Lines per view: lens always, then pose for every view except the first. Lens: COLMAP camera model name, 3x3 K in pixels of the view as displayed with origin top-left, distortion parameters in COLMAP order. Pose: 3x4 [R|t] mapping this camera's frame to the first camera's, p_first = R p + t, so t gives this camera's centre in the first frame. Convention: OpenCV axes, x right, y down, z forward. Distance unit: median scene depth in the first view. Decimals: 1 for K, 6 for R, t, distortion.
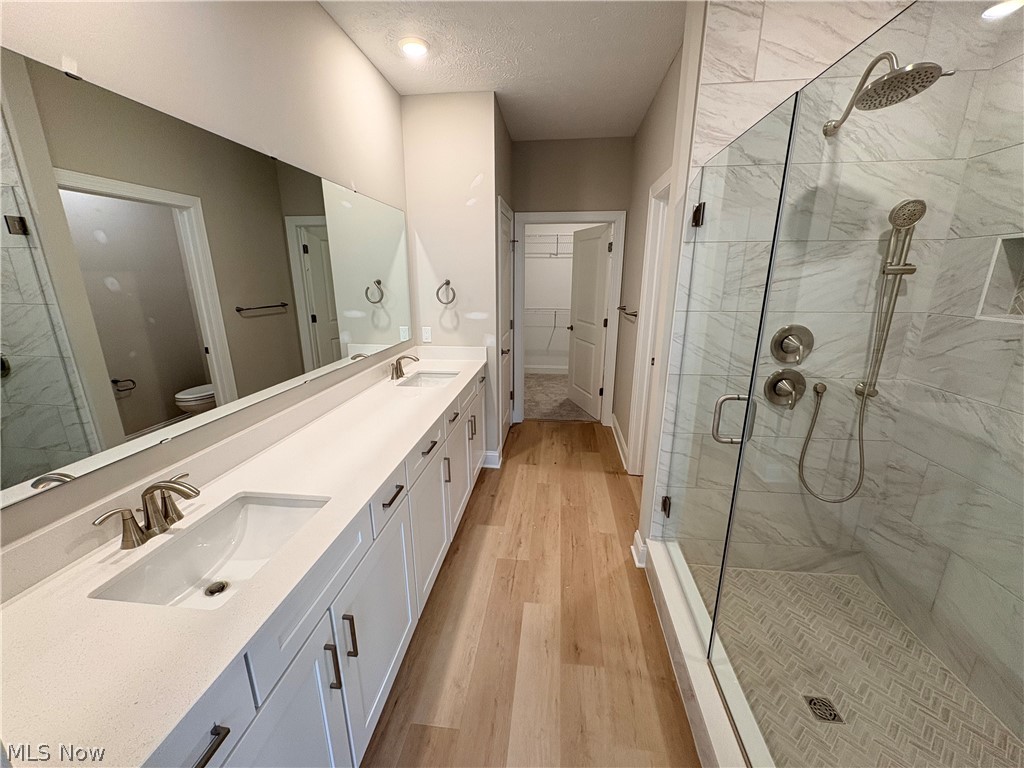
lens RADIAL K [[406.8, 0, 511.2], [0, 406.8, 383.8], [0, 0, 1]] dist [0.001440, 0.000097]
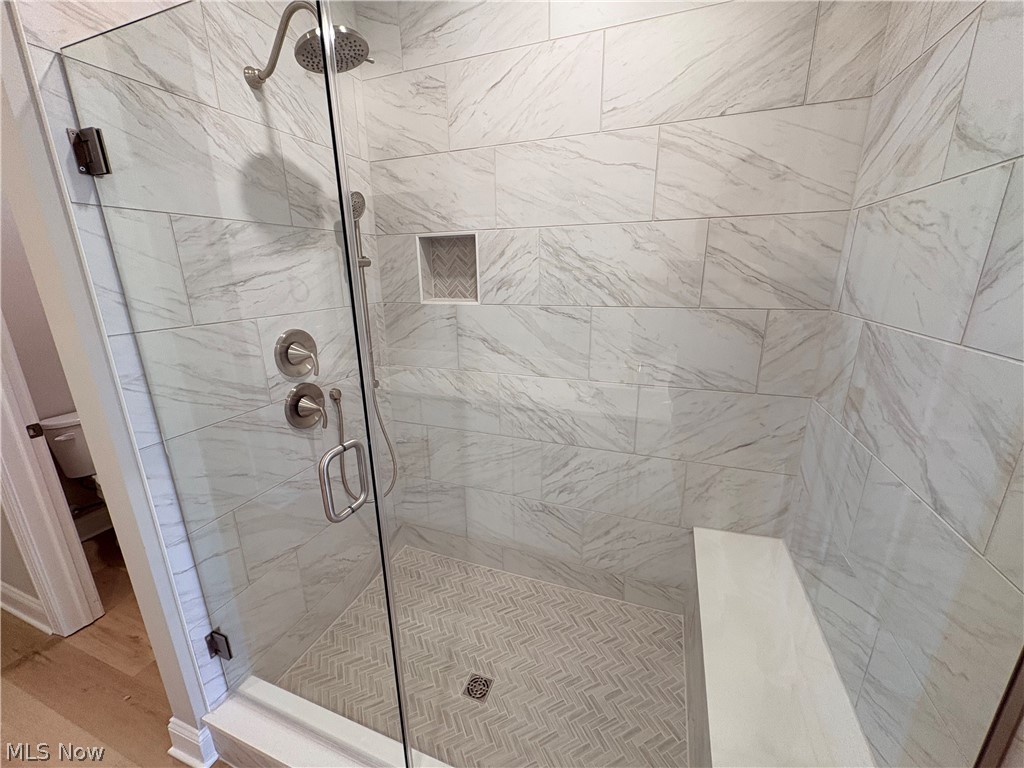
lens RADIAL K [[406.8, 0, 511.2], [0, 406.8, 383.8], [0, 0, 1]] dist [0.001440, 0.000097]
pose [[0.242533, -0.265940, 0.932981, 0.023235], [0.262549, 0.943800, 0.200773, -0.095362], [-0.933941, 0.196259, 0.298725, 0.389690]]
